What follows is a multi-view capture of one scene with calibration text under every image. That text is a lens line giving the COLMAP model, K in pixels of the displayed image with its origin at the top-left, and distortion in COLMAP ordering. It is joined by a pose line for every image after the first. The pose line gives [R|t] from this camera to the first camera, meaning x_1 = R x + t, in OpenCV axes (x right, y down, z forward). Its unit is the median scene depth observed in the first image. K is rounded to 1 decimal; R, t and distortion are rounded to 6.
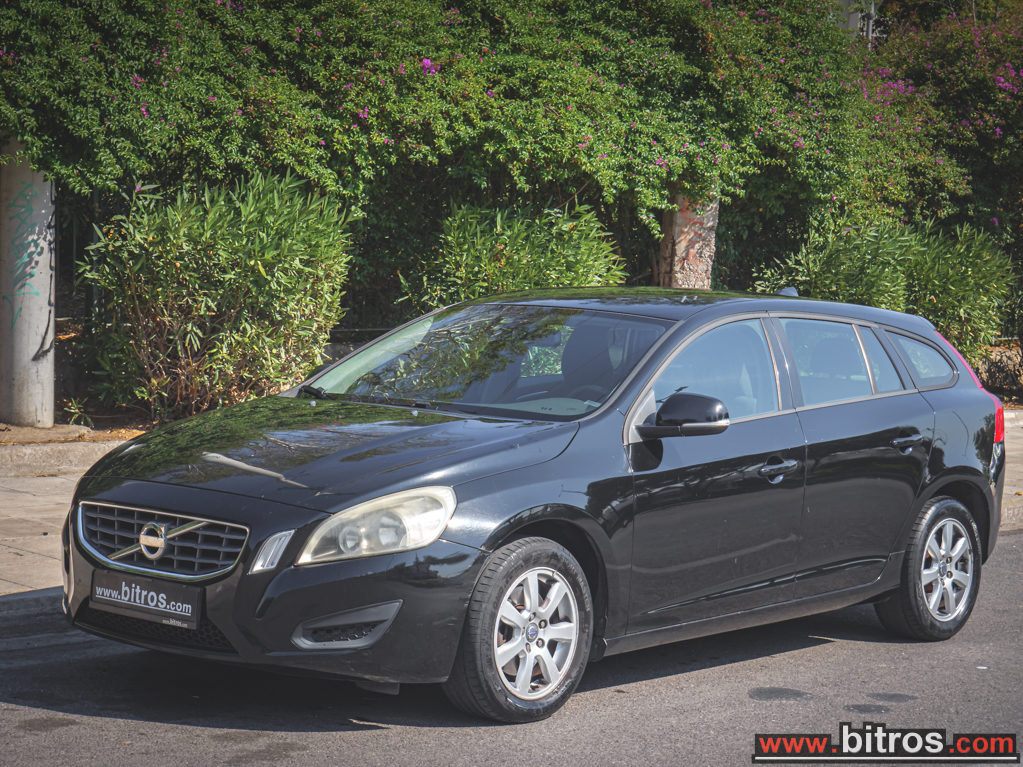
lens RADIAL K [[2155.4, 0, 512.8], [0, 2155.4, 387.1], [0, 0, 1]] dist [0.041602, 0.000000]
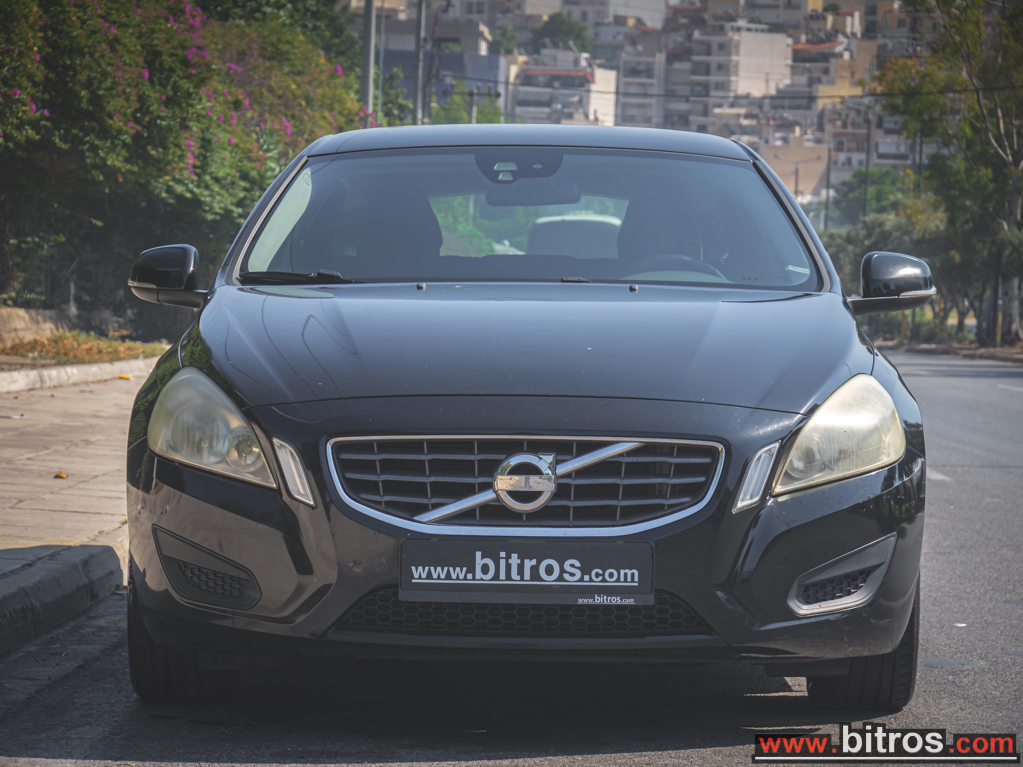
lens RADIAL K [[3538.5, 0, 510.6], [0, 3538.5, 383.7], [0, 0, 1]] dist [-0.011784, 0.000000]
pose [[0.775493, -0.051460, 0.629256, -0.829982], [0.052671, 0.998472, 0.016743, 0.023642], [-0.629156, 0.020160, 0.777018, 0.179729]]
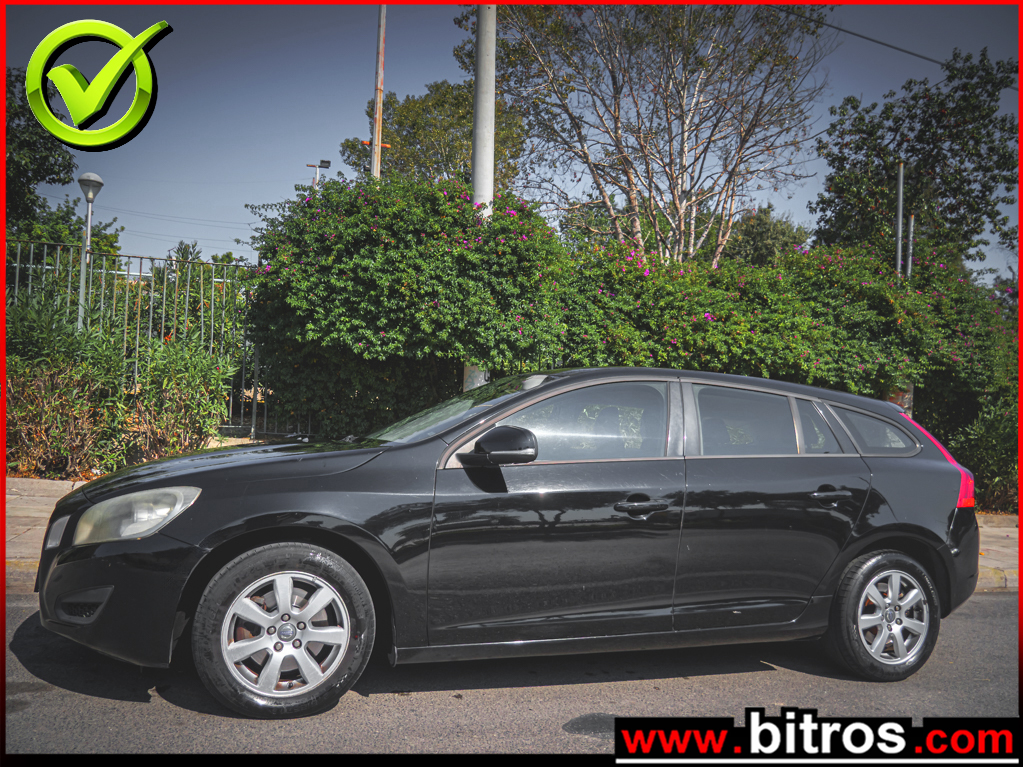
lens RADIAL K [[734.8, 0, 507.4], [0, 734.8, 387.9], [0, 0, 1]] dist [-0.043521, 0.017307]
pose [[0.858363, -0.031678, -0.512065, 0.297524], [-0.048986, 0.988471, -0.143264, 0.040809], [0.510700, 0.148057, 0.846915, 0.744184]]
